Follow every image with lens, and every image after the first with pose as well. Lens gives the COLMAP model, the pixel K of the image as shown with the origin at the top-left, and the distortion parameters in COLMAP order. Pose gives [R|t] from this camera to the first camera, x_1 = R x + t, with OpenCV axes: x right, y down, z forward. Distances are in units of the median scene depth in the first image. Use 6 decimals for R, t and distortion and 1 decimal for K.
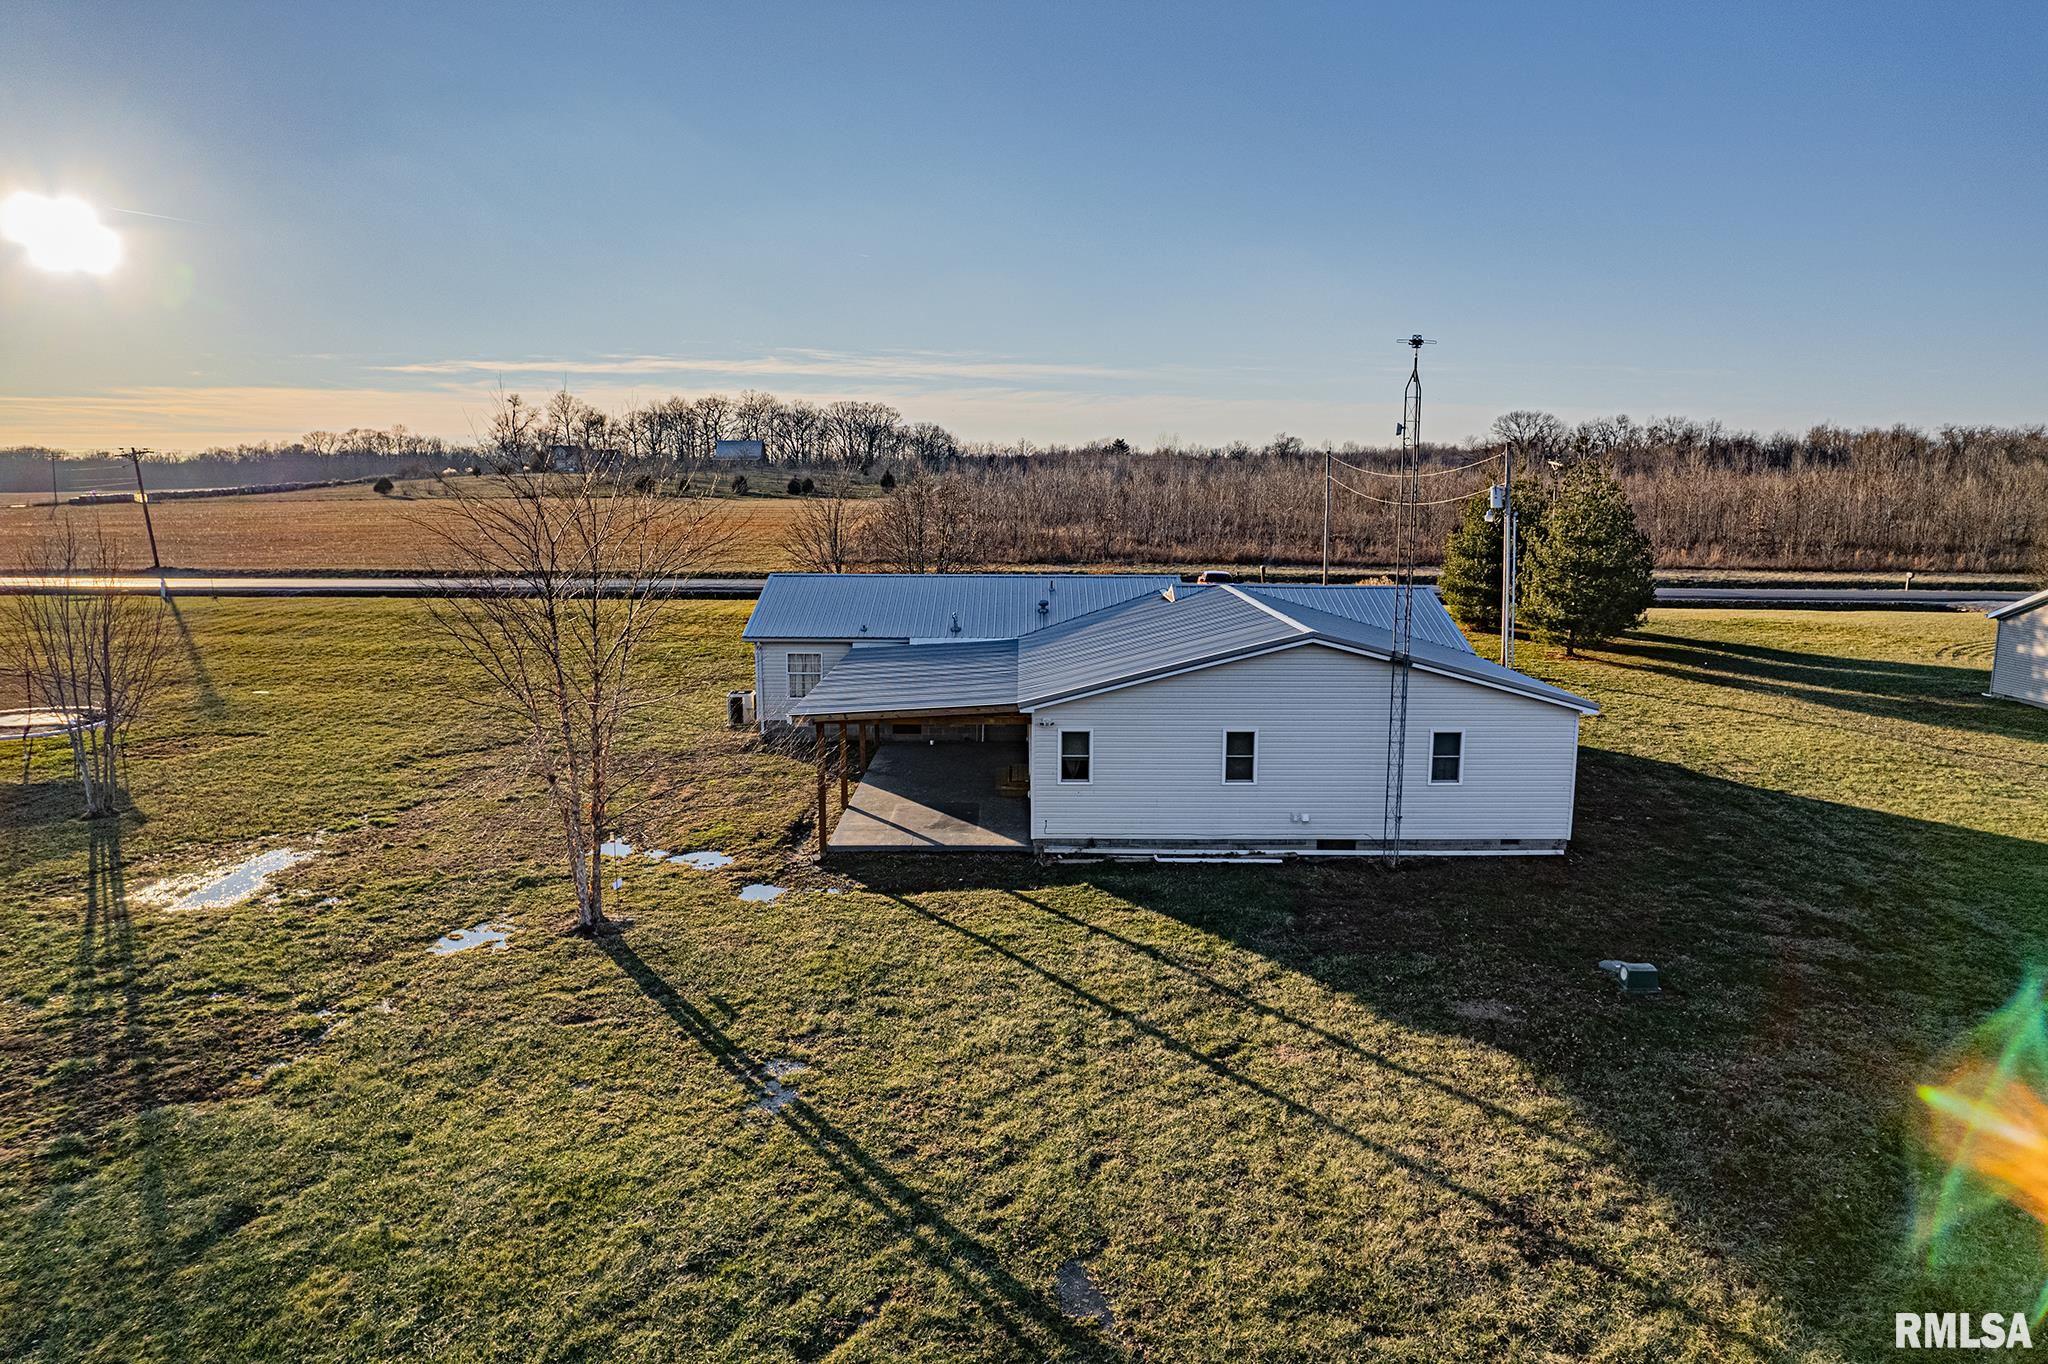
lens RADIAL K [[1329.8, 0, 1012.2], [0, 1329.8, 675.1], [0, 0, 1]] dist [-0.086850, 0.092700]
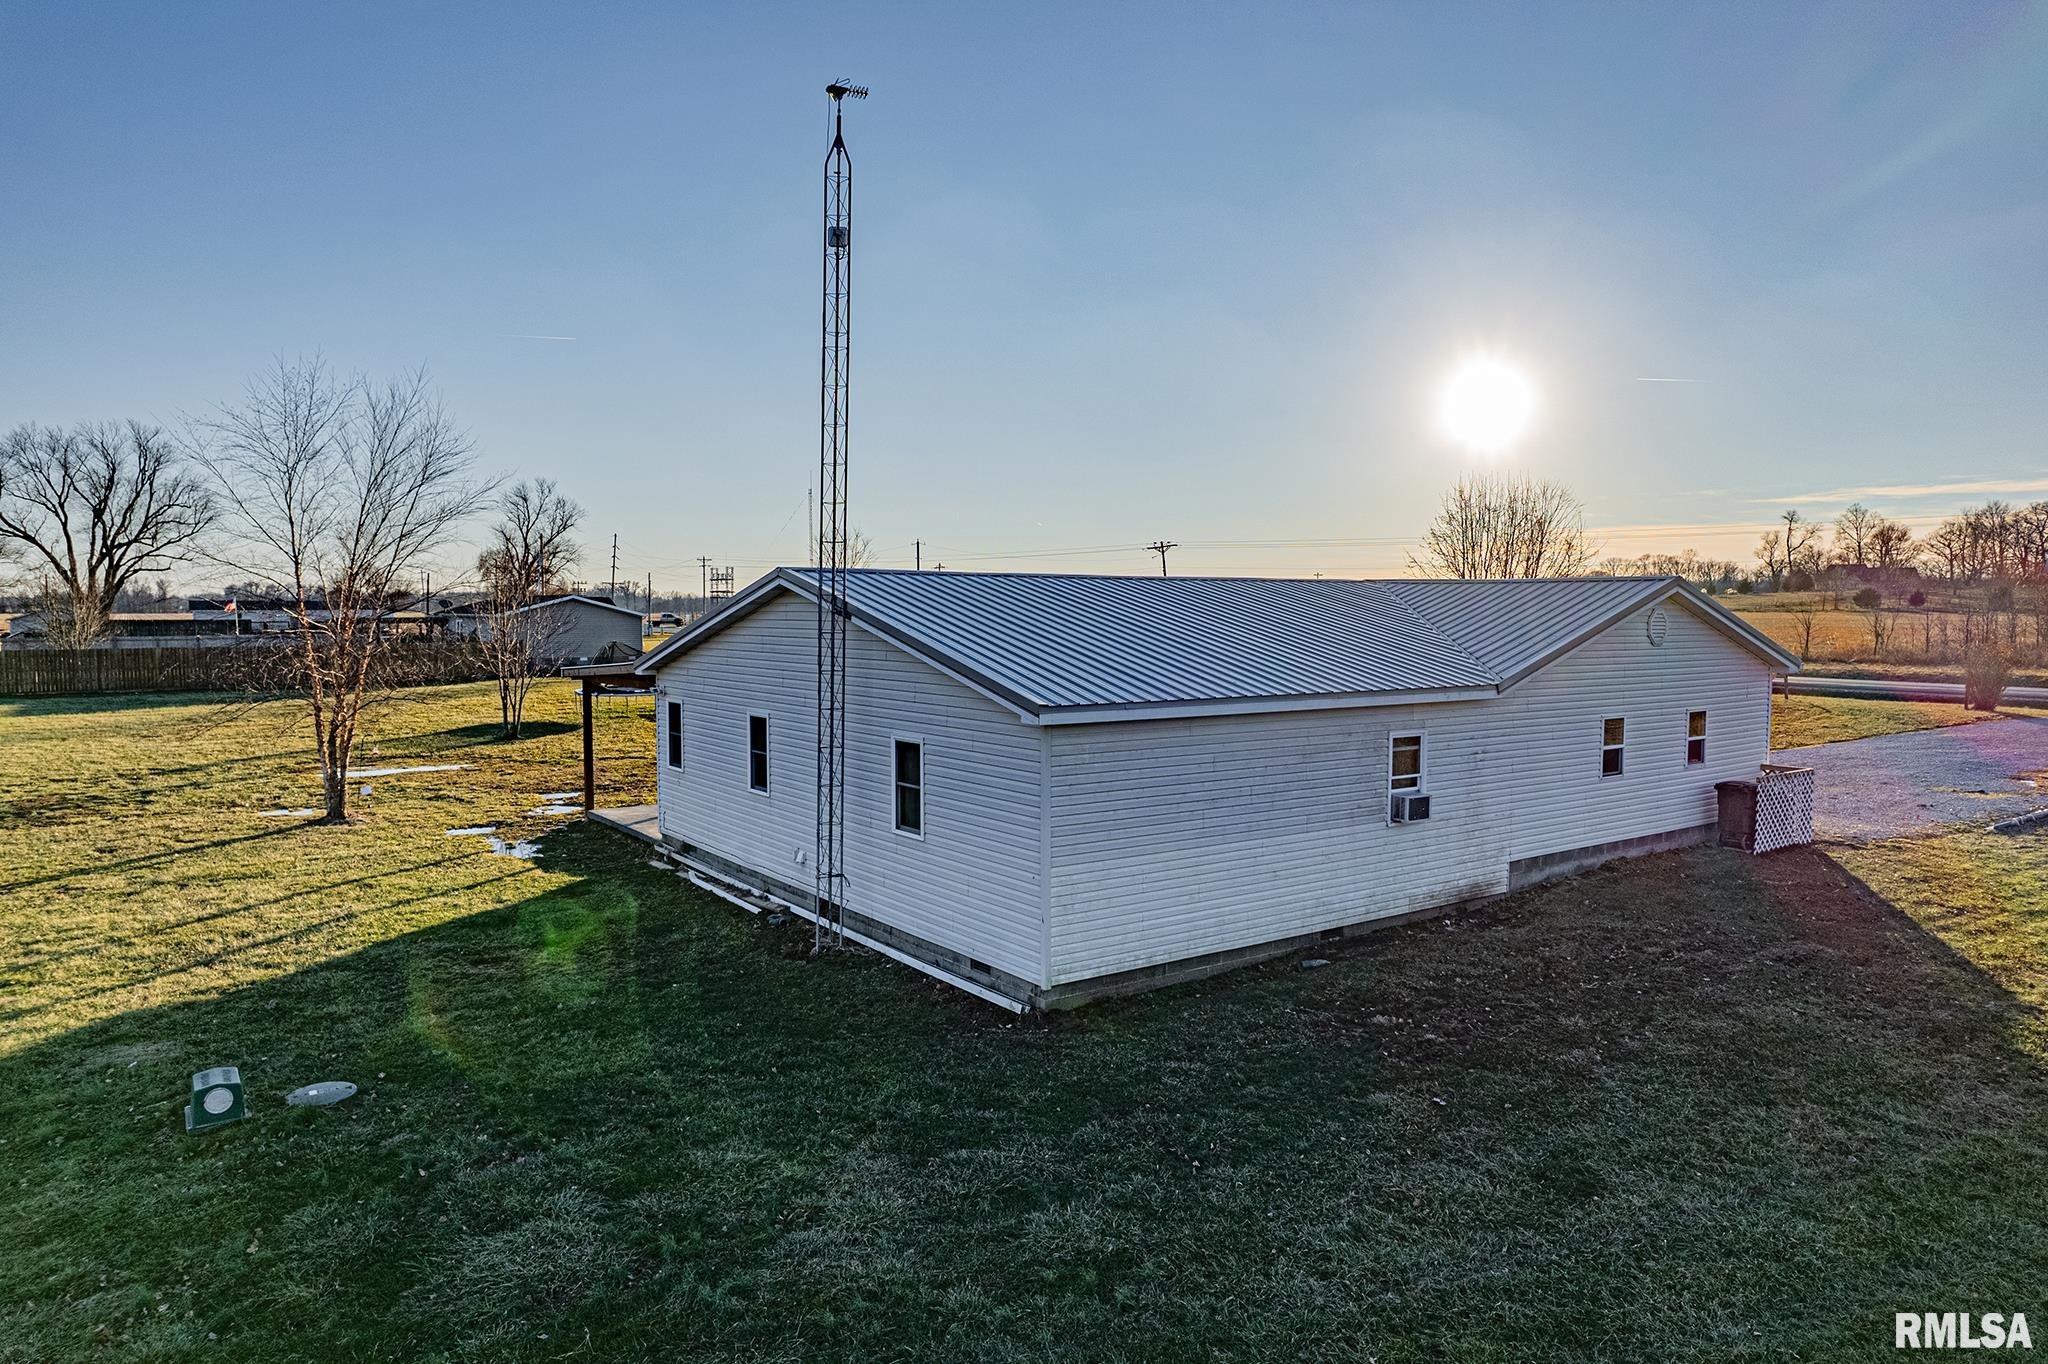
lens RADIAL K [[1329.8, 0, 1012.2], [0, 1329.8, 675.1], [0, 0, 1]] dist [-0.086850, 0.092700]
pose [[0.586320, 0.045165, -0.808819, 0.806222], [-0.125151, 0.991507, -0.035357, 0.028499], [0.800354, 0.121955, 0.586993, 0.687171]]
